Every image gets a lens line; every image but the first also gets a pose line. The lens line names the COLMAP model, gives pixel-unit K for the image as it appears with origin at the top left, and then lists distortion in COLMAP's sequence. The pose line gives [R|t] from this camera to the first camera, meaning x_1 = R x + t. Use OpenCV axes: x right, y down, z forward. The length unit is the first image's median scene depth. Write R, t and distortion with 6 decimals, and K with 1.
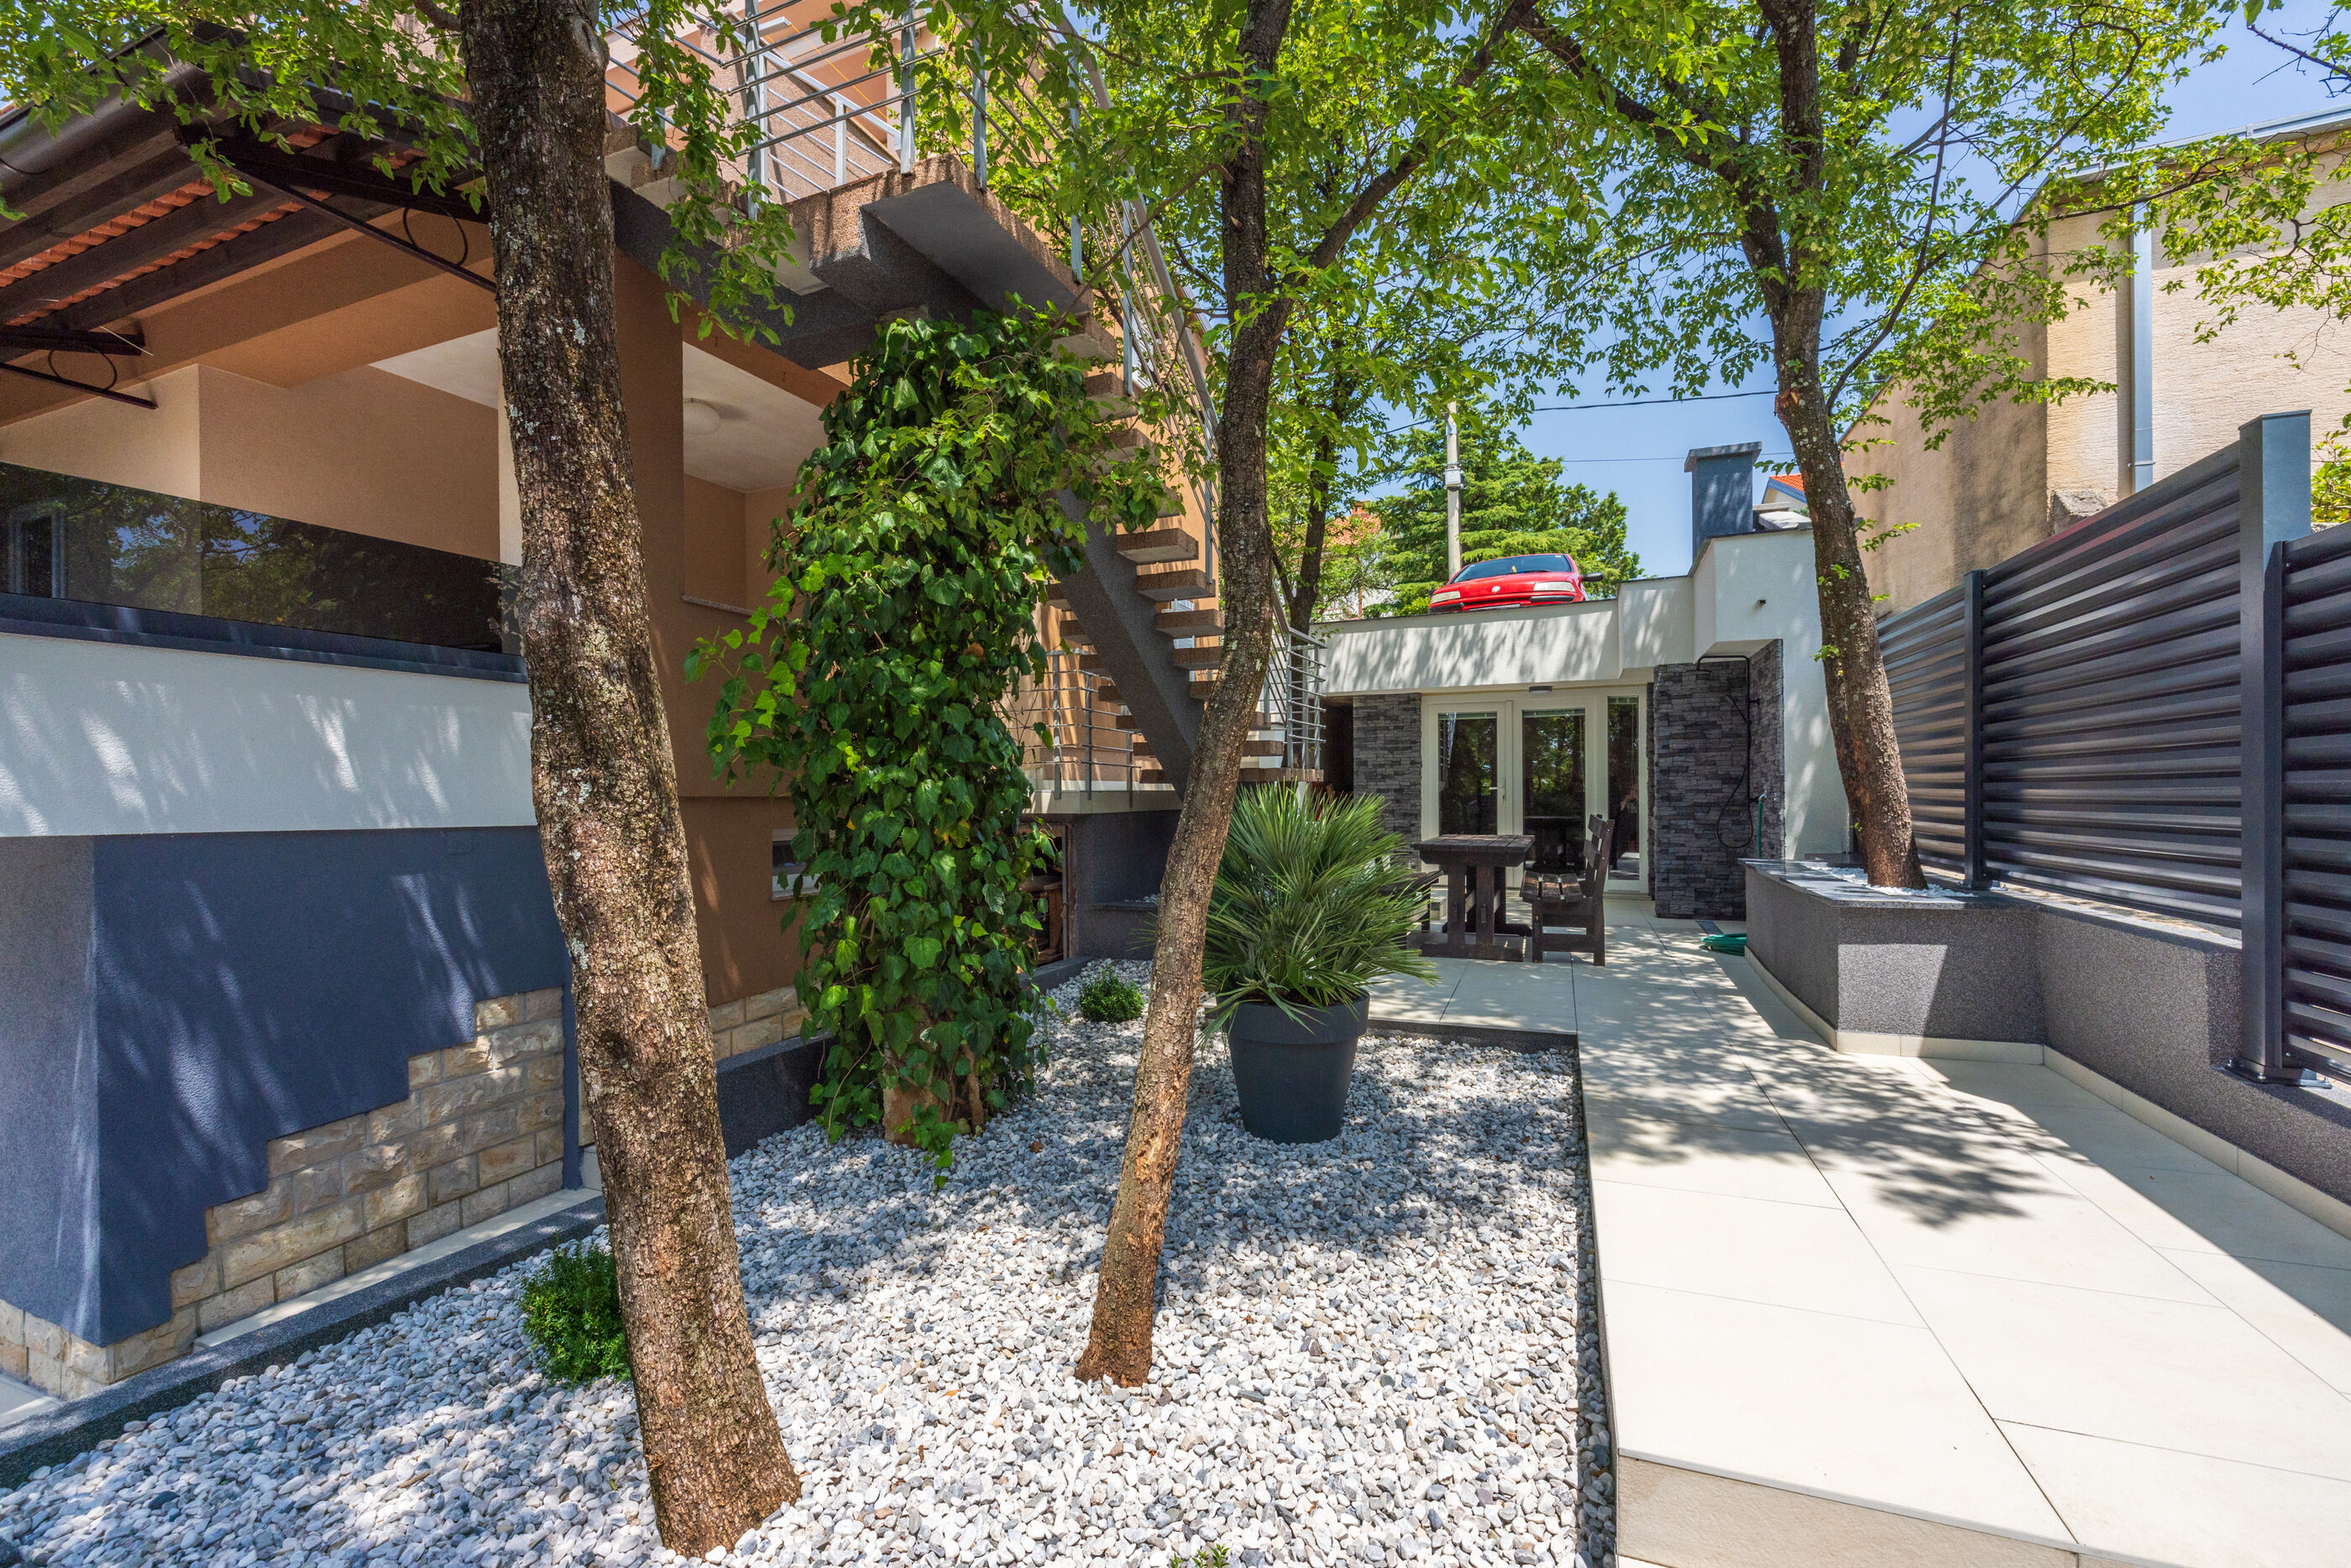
lens RADIAL K [[982.5, 0, 1175.5], [0, 982.5, 784.0], [0, 0, 1]] dist [-0.000624, 0.000089]
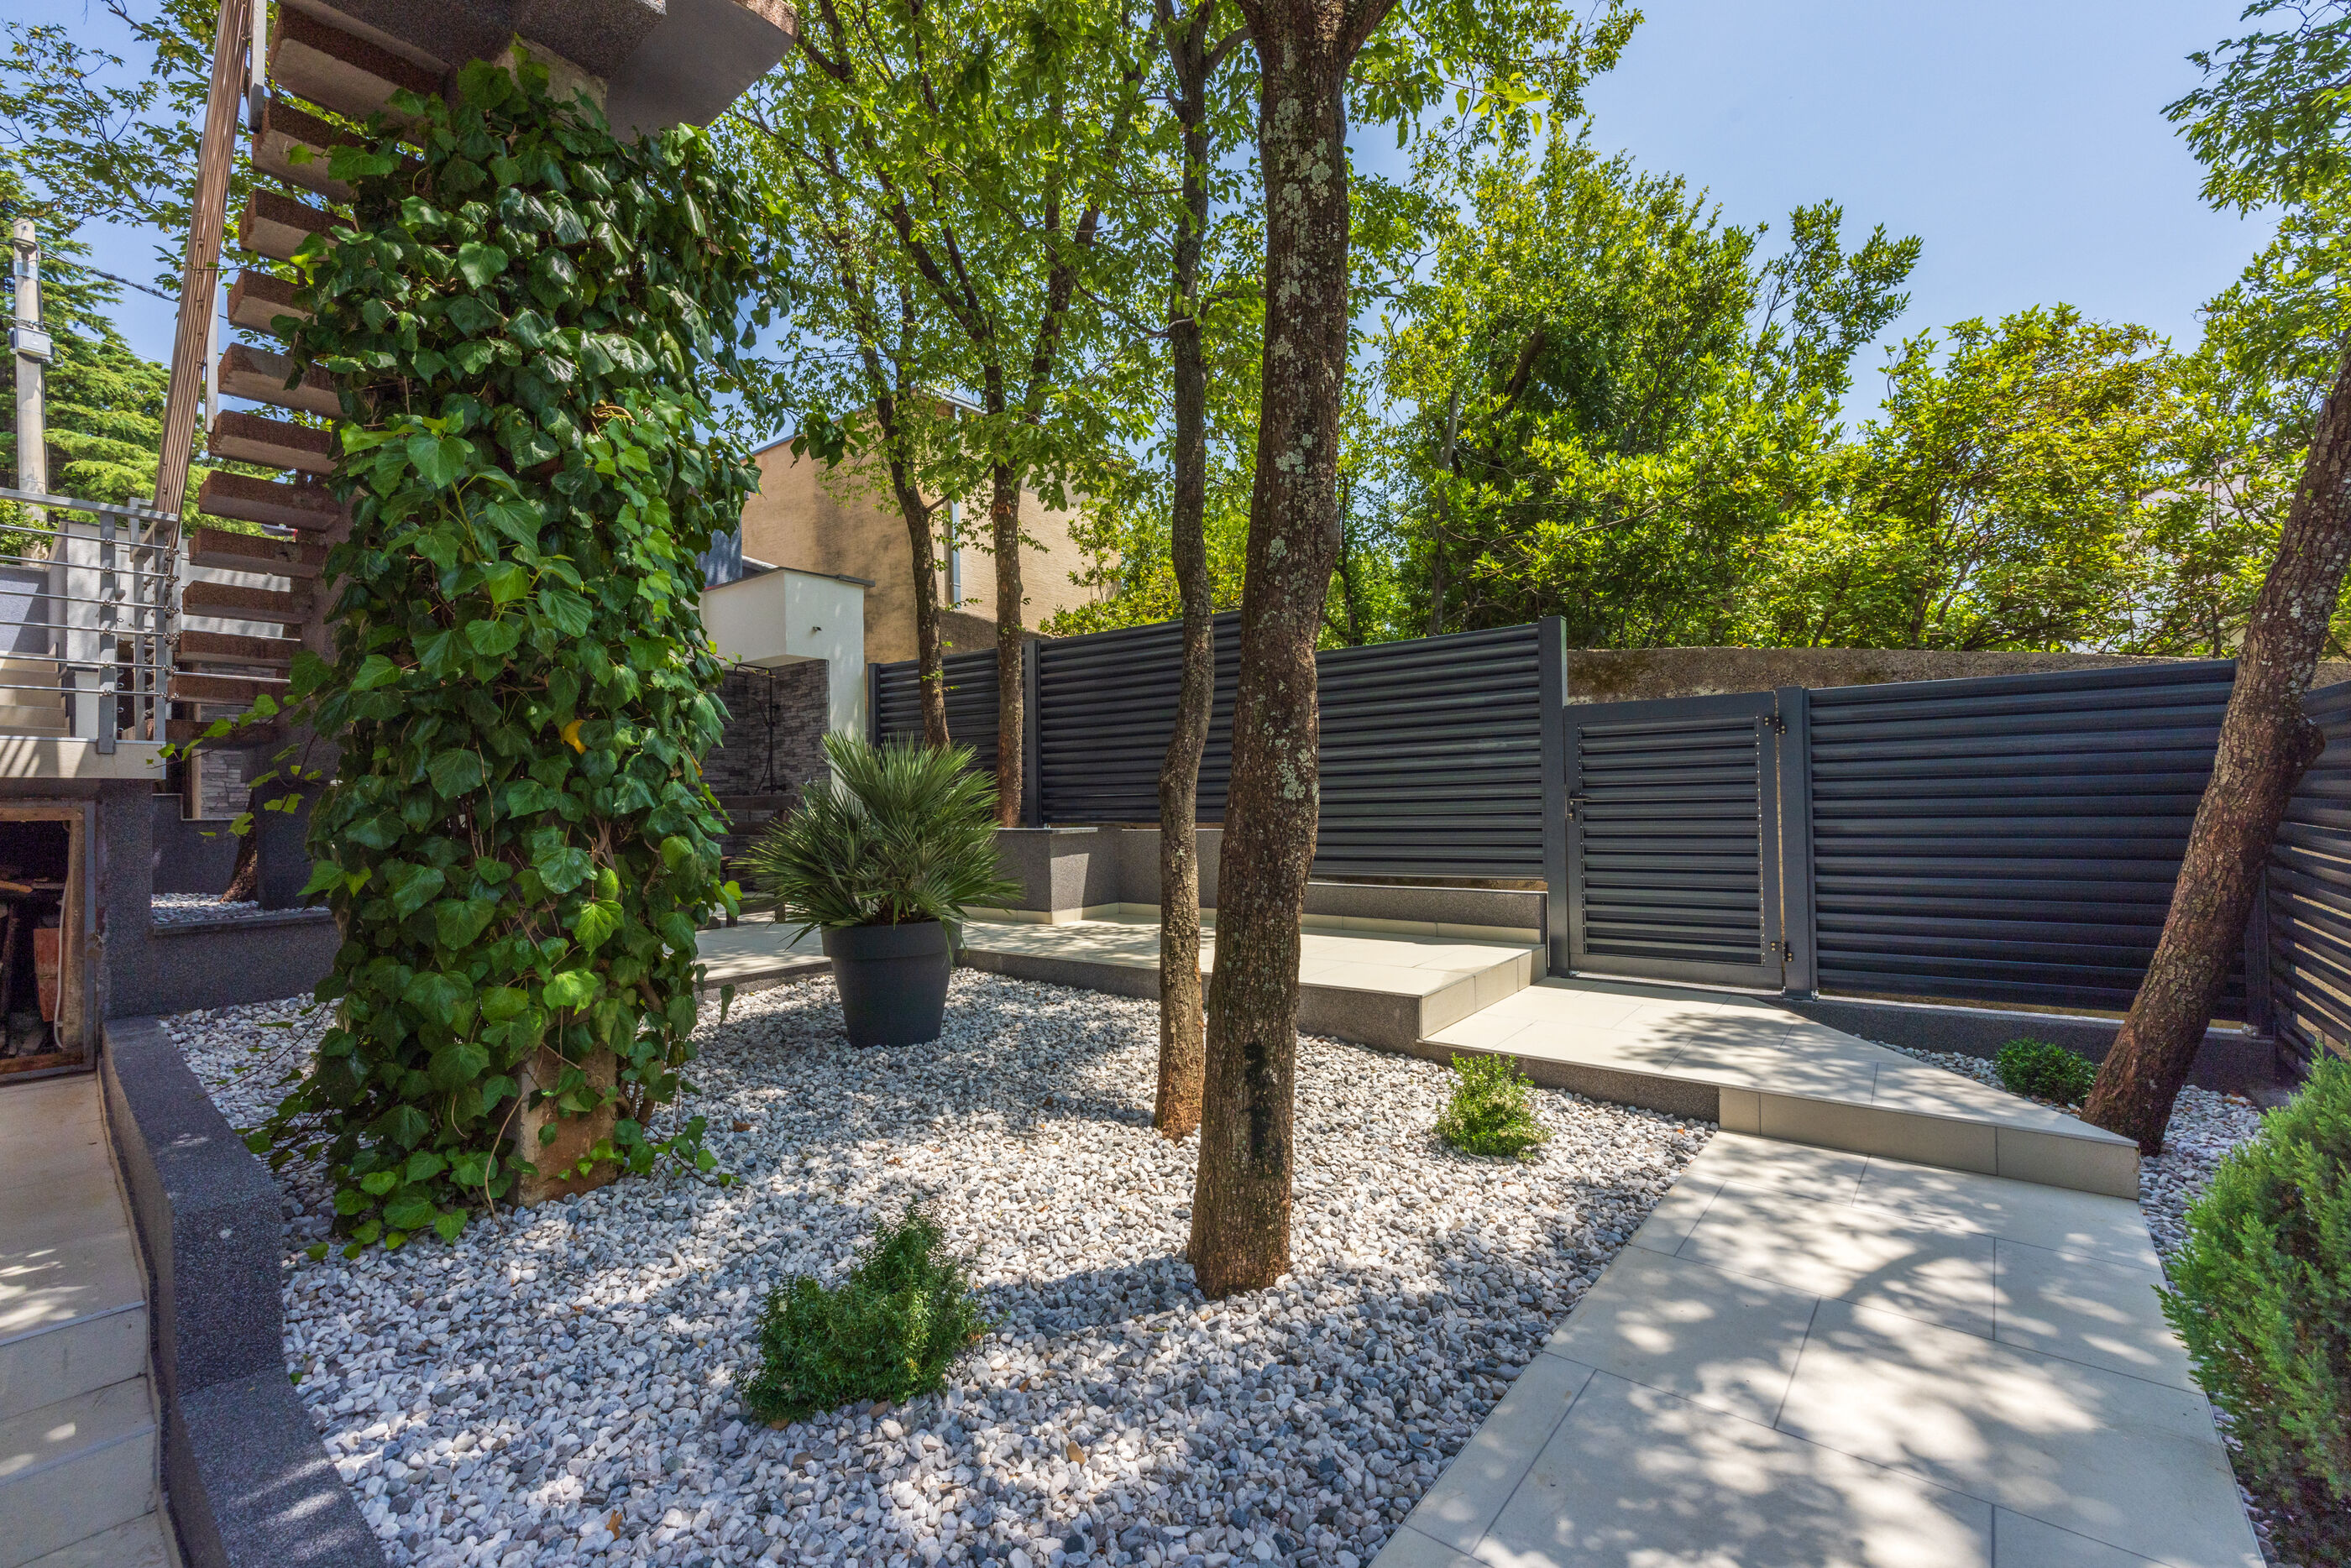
lens RADIAL K [[982.5, 0, 1175.5], [0, 982.5, 784.0], [0, 0, 1]] dist [-0.000624, 0.000089]
pose [[0.280148, 0.020701, 0.959733, -0.322394], [0.007758, 0.999686, -0.023828, 0.032691], [-0.959925, 0.014121, 0.279900, 0.139068]]
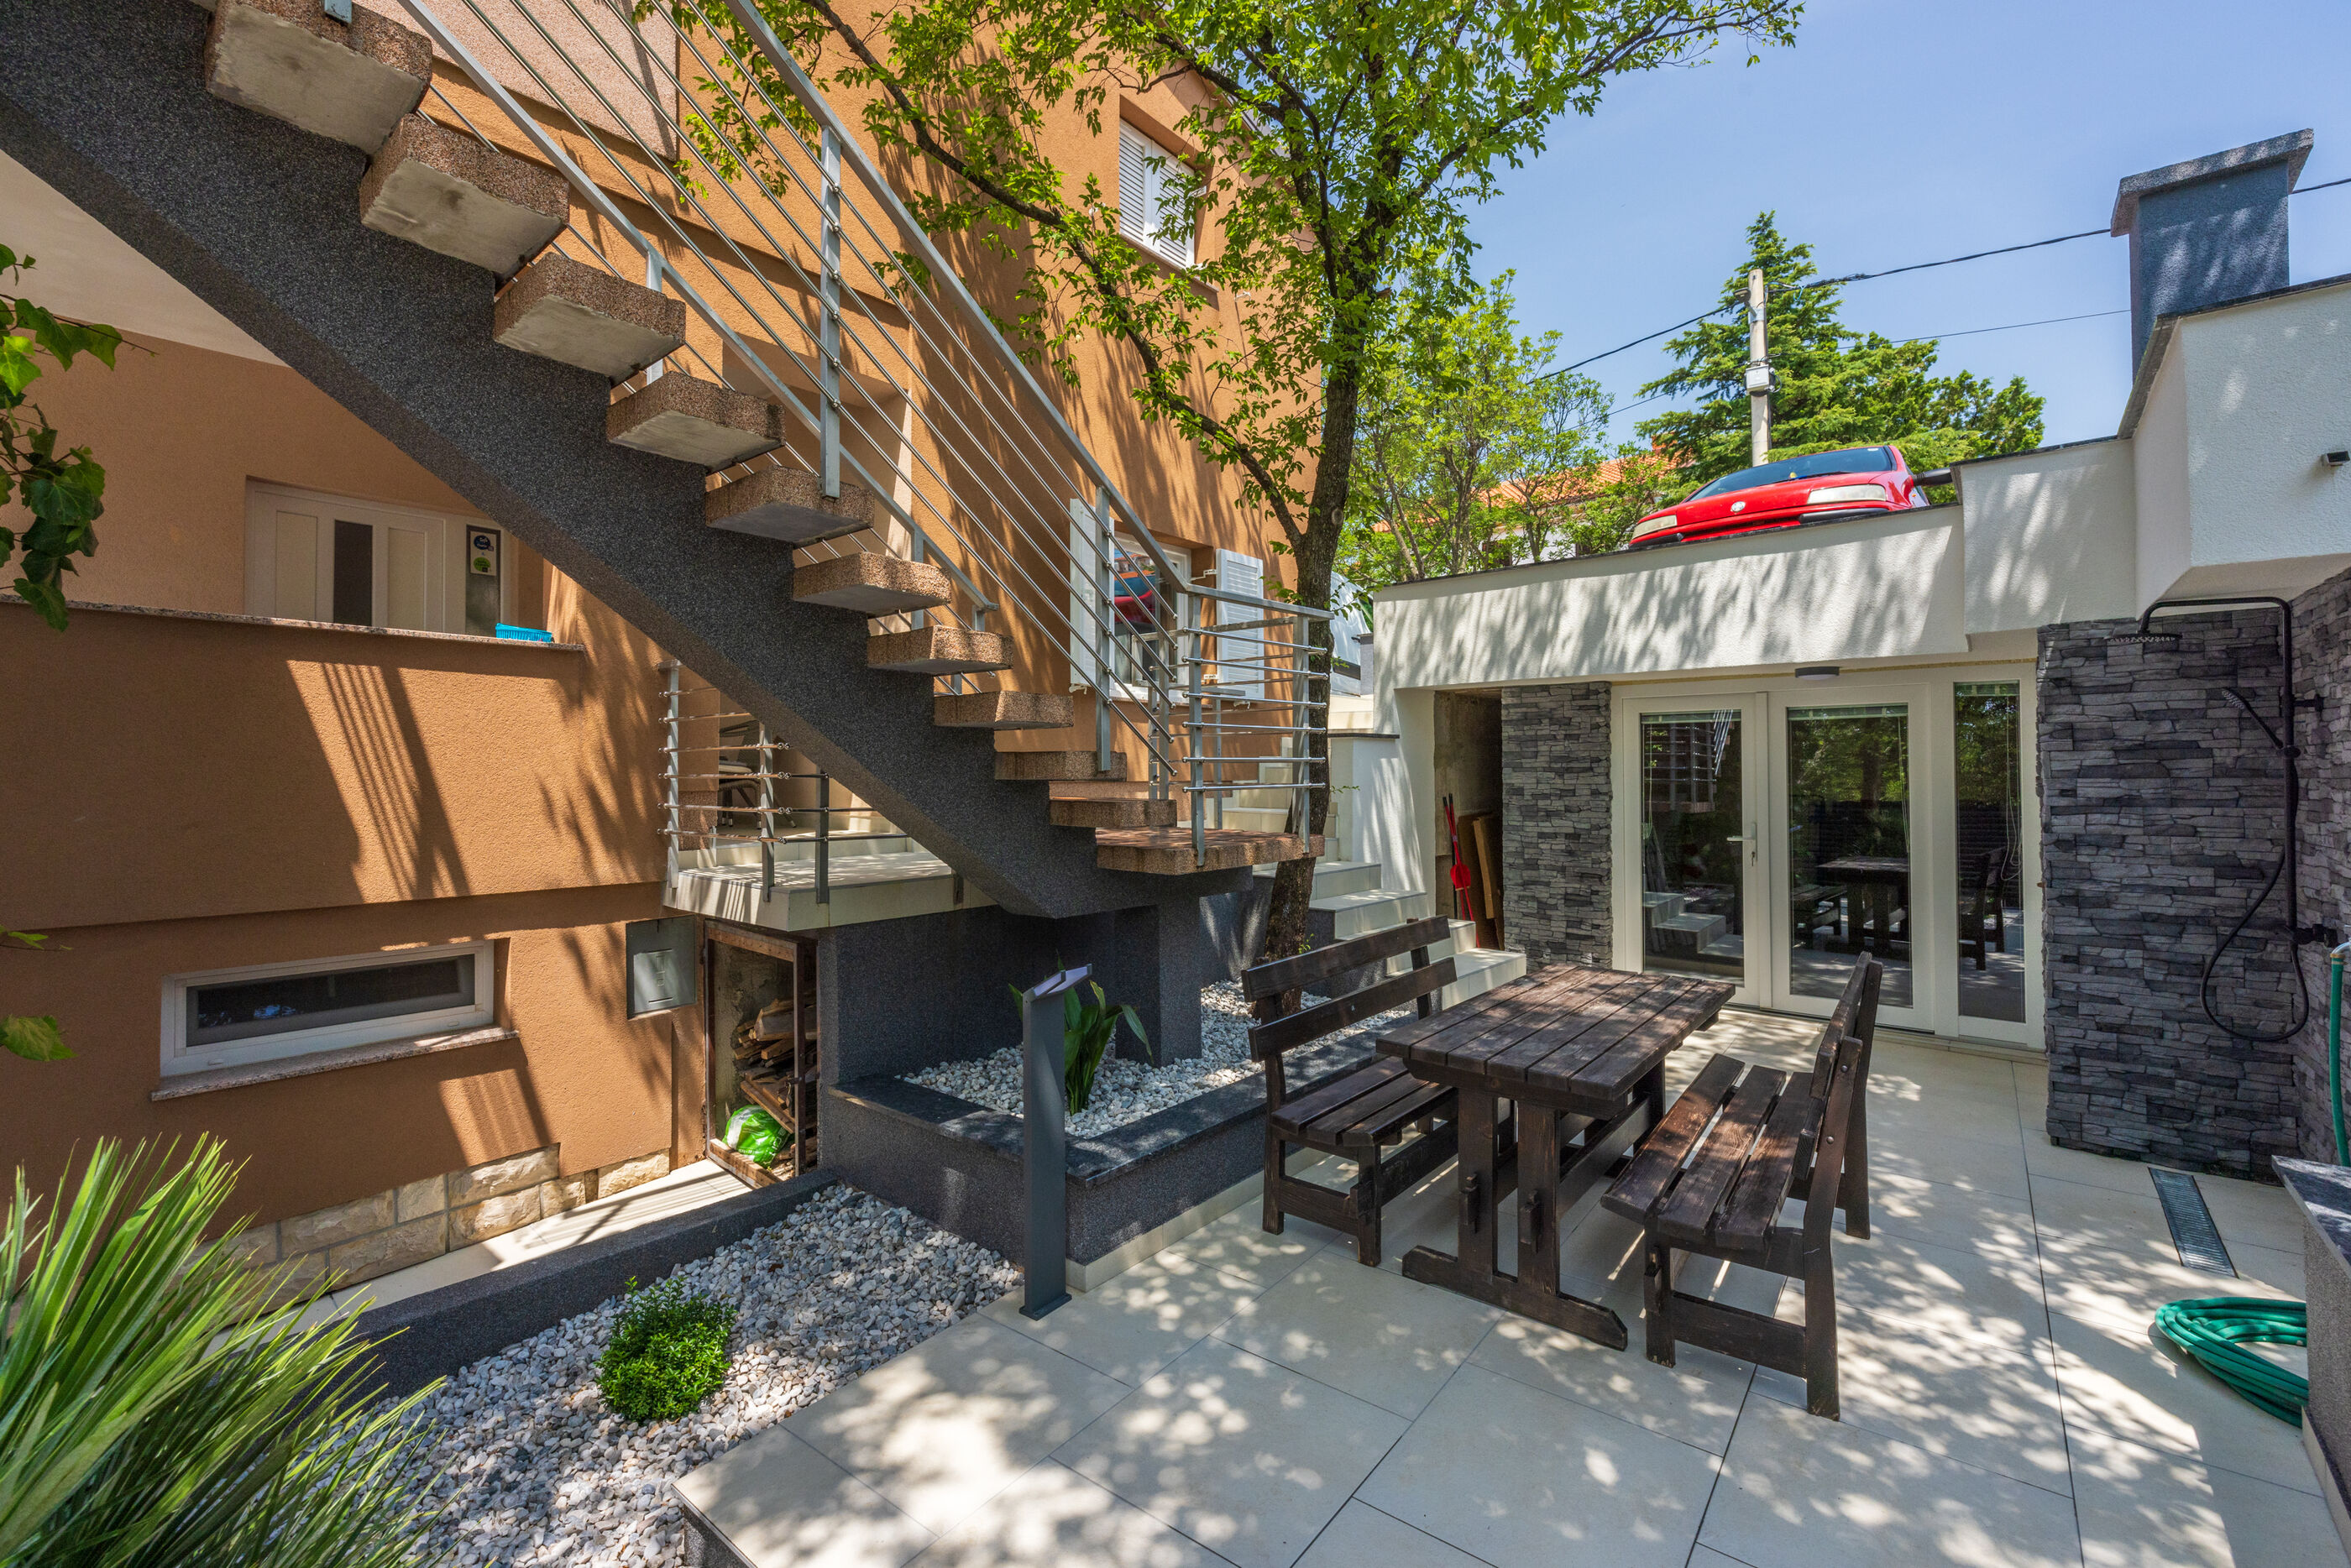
lens RADIAL K [[1003.2, 0, 1171.3], [0, 1003.2, 754.2], [0, 0, 1]] dist [-0.000004, 0.000123]
pose [[0.956220, -0.004855, -0.292608, 0.175561], [0.002451, 0.999960, -0.008583, -0.042907], [0.292638, 0.007490, 0.956194, 0.312712]]
